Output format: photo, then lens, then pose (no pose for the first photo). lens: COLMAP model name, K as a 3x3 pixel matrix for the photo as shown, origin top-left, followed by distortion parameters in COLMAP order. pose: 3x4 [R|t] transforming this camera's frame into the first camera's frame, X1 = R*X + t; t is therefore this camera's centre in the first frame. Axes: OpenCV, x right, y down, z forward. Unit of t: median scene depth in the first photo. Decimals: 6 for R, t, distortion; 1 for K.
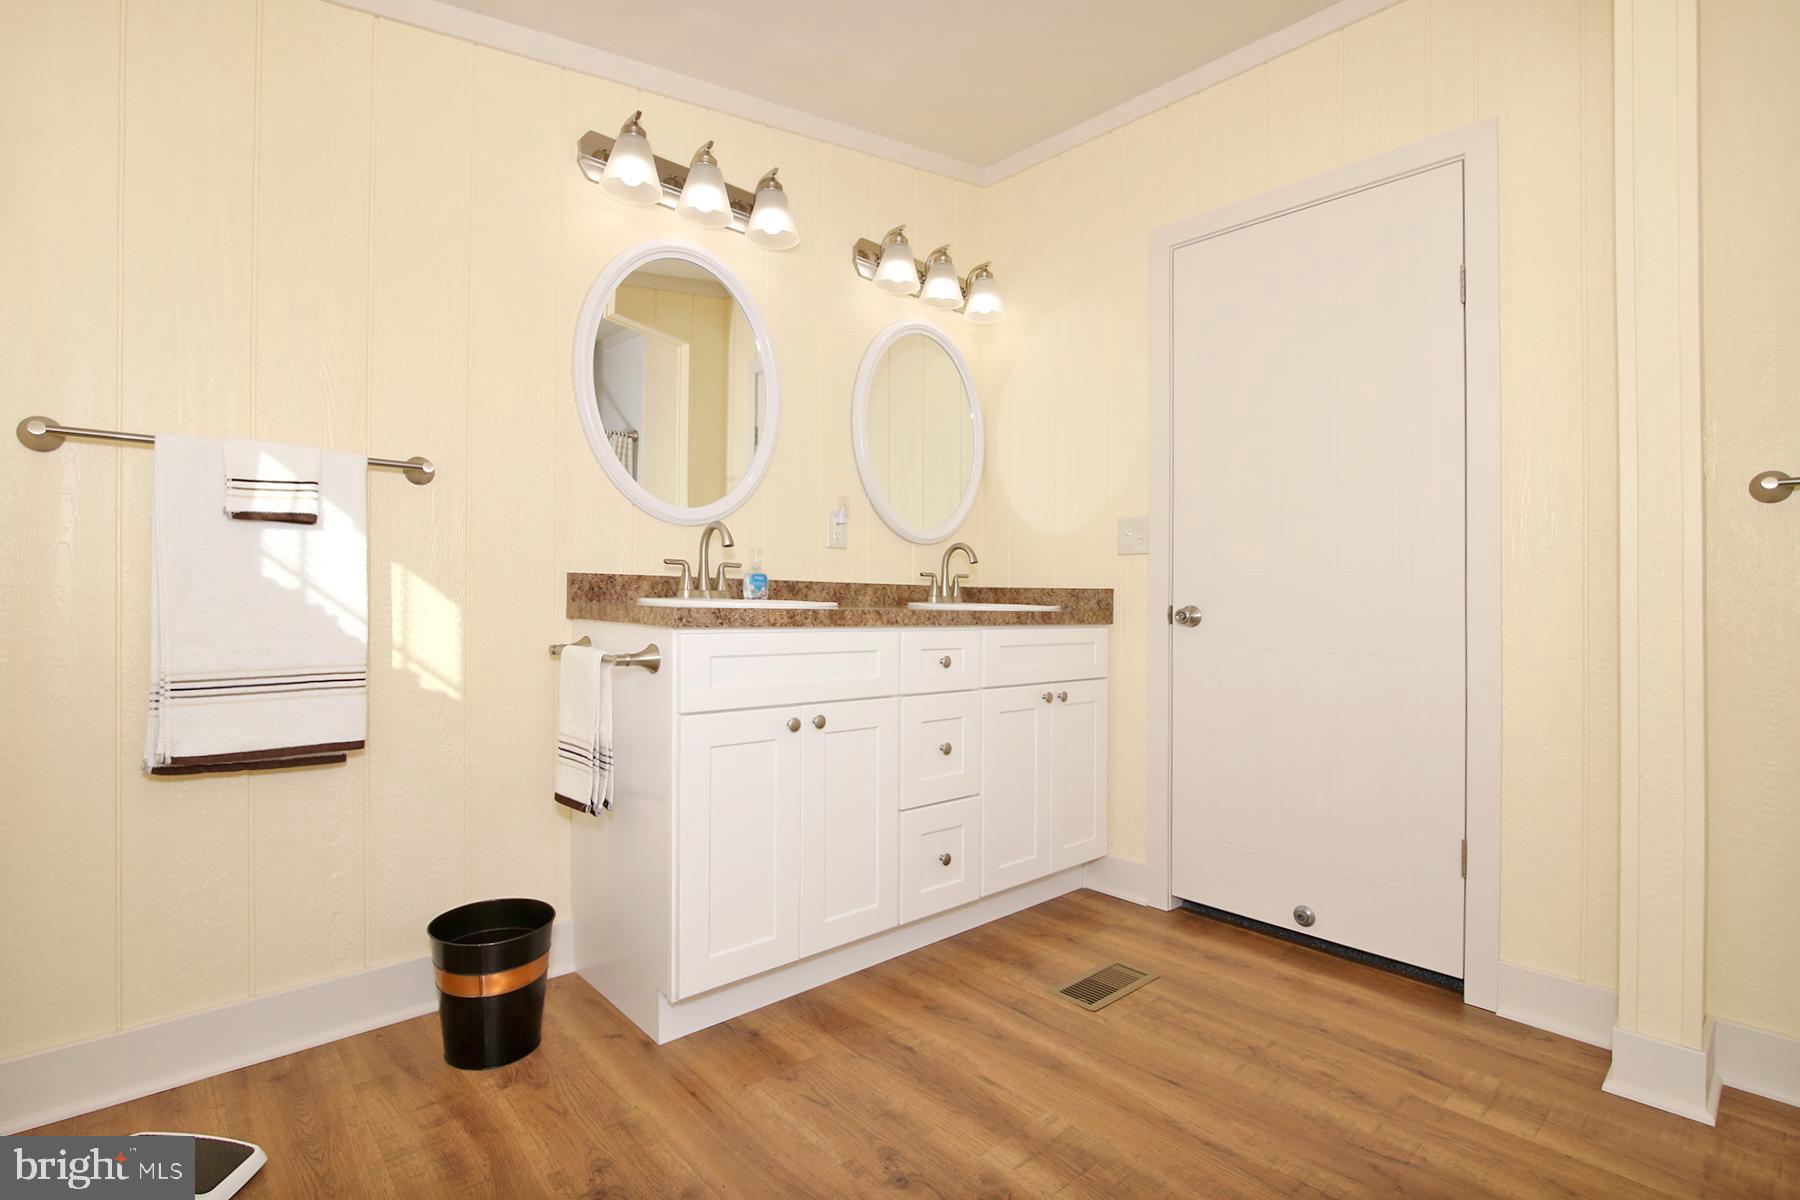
lens RADIAL K [[850.4, 0, 899.9], [0, 850.4, 583.9], [0, 0, 1]] dist [-0.003190, -0.000328]
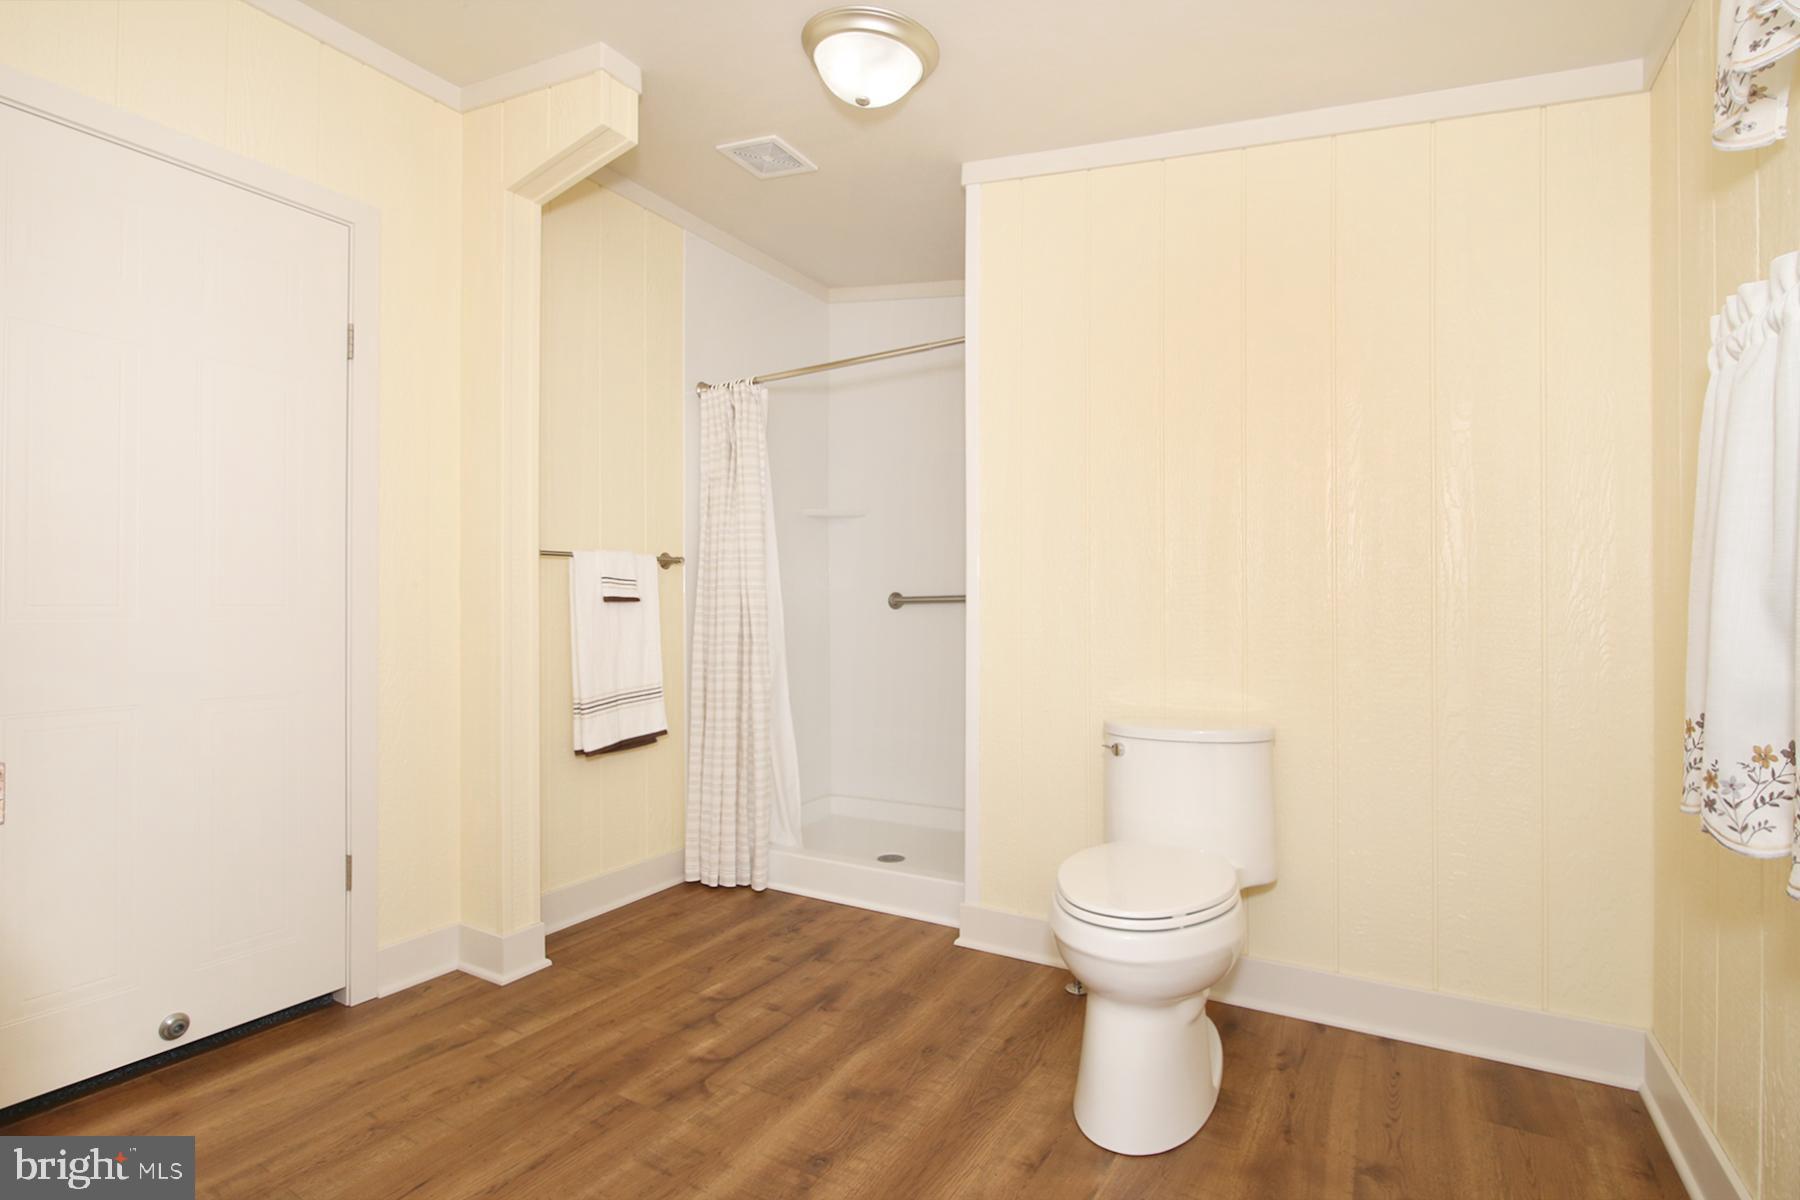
lens RADIAL K [[850.4, 0, 899.9], [0, 850.4, 583.9], [0, 0, 1]] dist [-0.003190, -0.000328]
pose [[-0.264444, 0.019606, 0.964202, -0.629223], [-0.007659, 0.999719, -0.022428, -0.021127], [-0.964371, -0.013316, -0.264220, 0.709408]]
